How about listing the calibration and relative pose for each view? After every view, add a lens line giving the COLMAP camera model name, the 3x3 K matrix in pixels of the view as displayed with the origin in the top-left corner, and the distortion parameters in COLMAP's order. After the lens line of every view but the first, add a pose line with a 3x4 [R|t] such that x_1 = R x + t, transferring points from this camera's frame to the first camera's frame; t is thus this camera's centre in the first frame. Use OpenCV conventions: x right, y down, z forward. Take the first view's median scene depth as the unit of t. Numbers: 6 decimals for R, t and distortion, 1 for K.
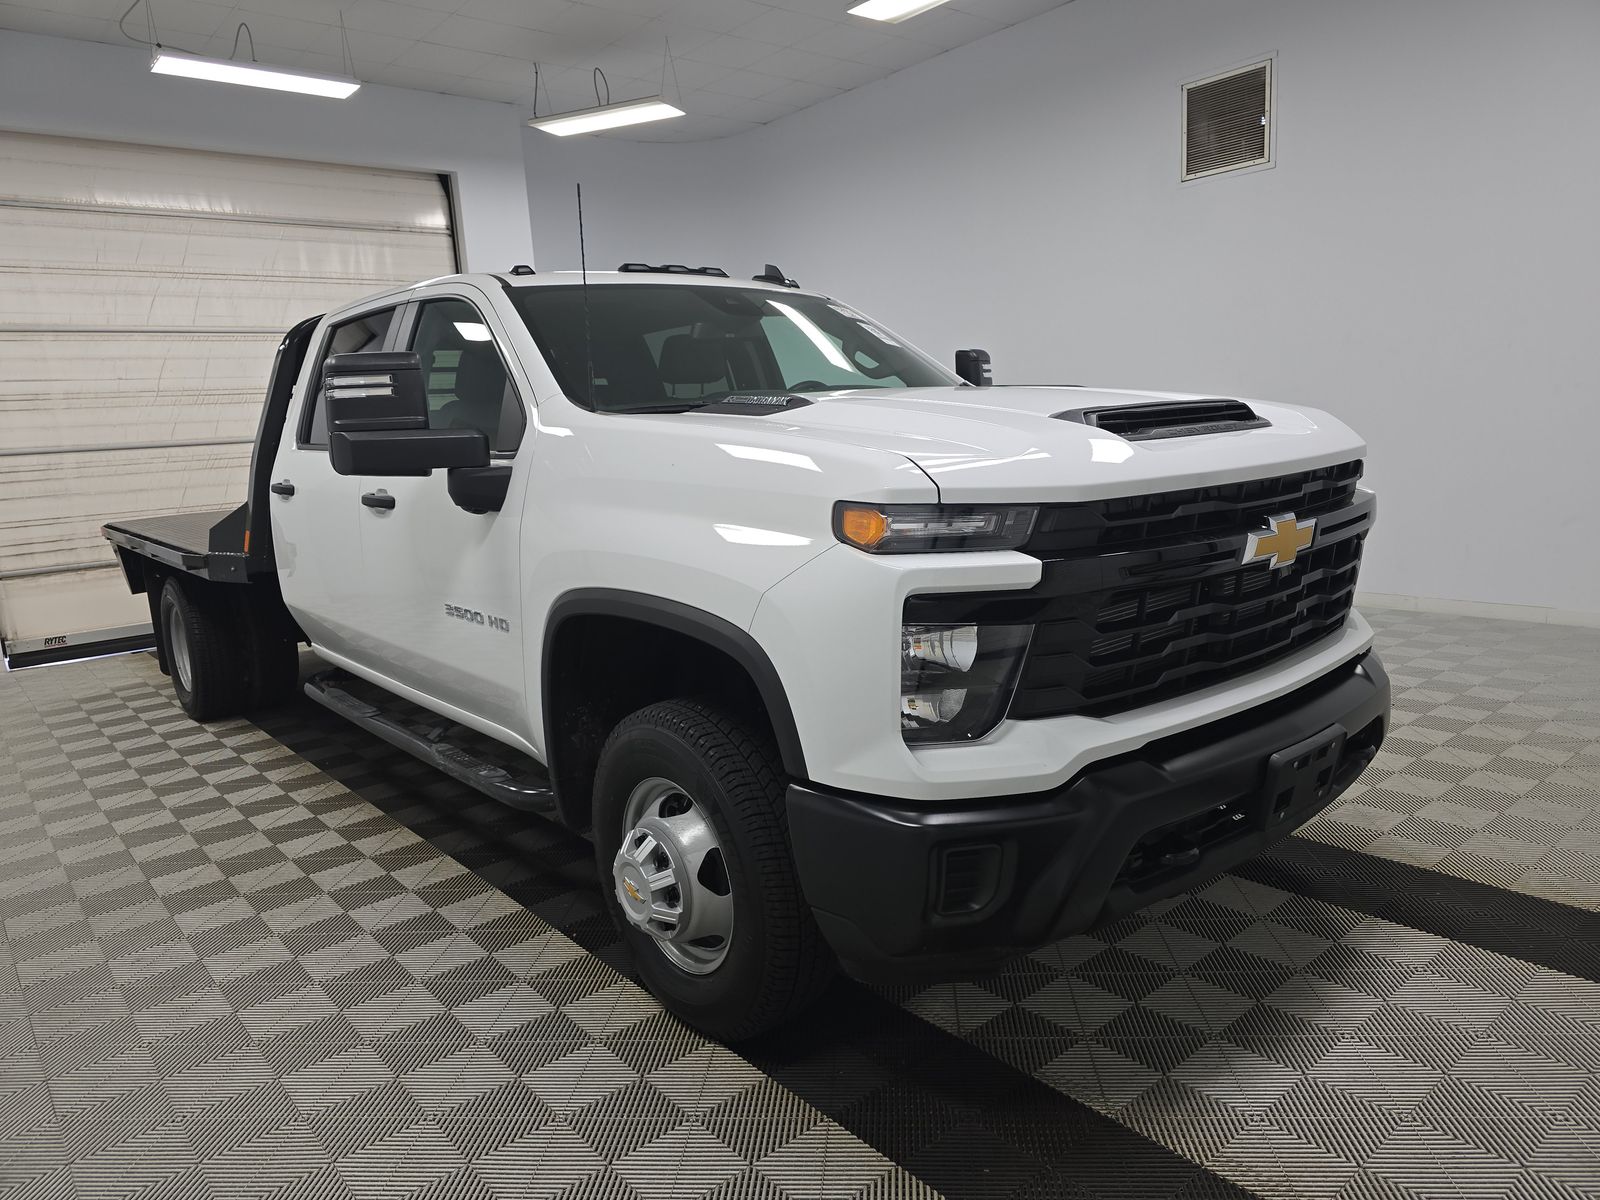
lens RADIAL K [[1084.5, 0, 800.0], [0, 1084.5, 600.0], [0, 0, 1]] dist [0.062202, -0.040565]
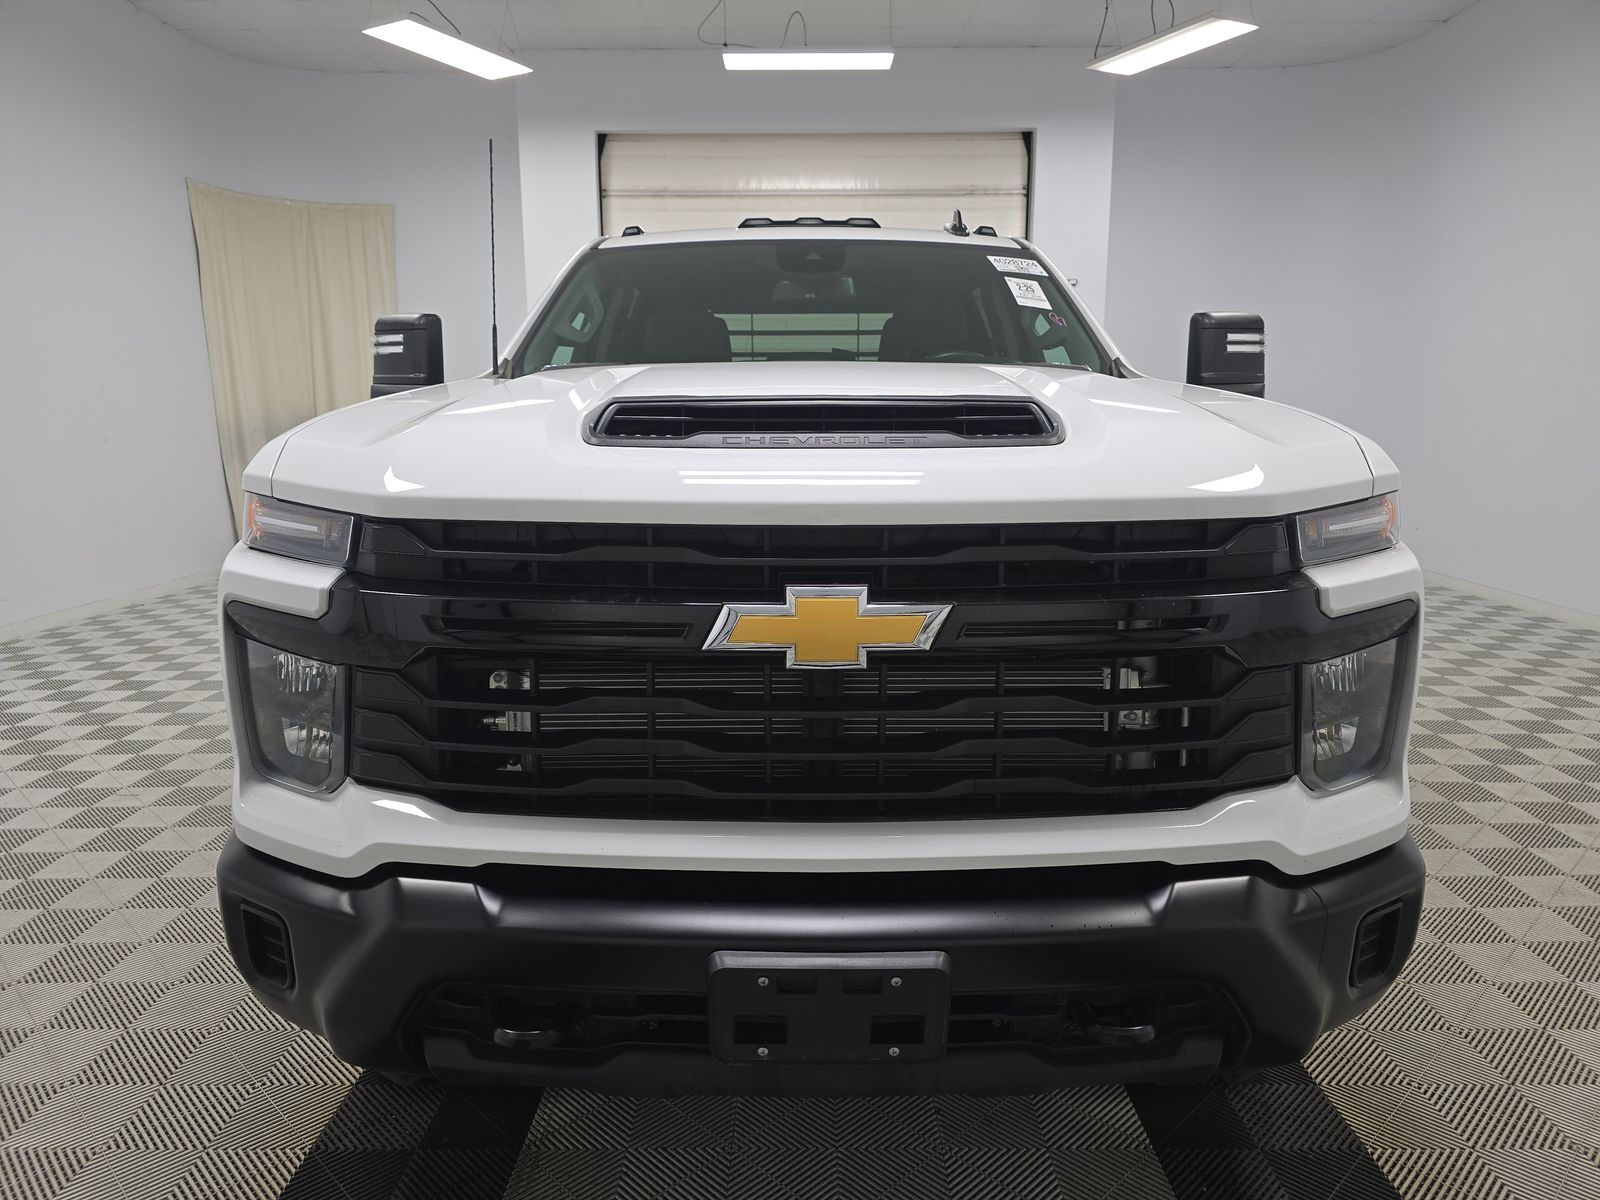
lens RADIAL K [[1084.5, 0, 800.0], [0, 1084.5, 600.0], [0, 0, 1]] dist [0.062202, -0.040565]
pose [[0.770808, 0.167940, -0.614533, 0.449355], [-0.147809, 0.985450, 0.083908, -0.066212], [0.619683, 0.026156, 0.784416, 0.277058]]
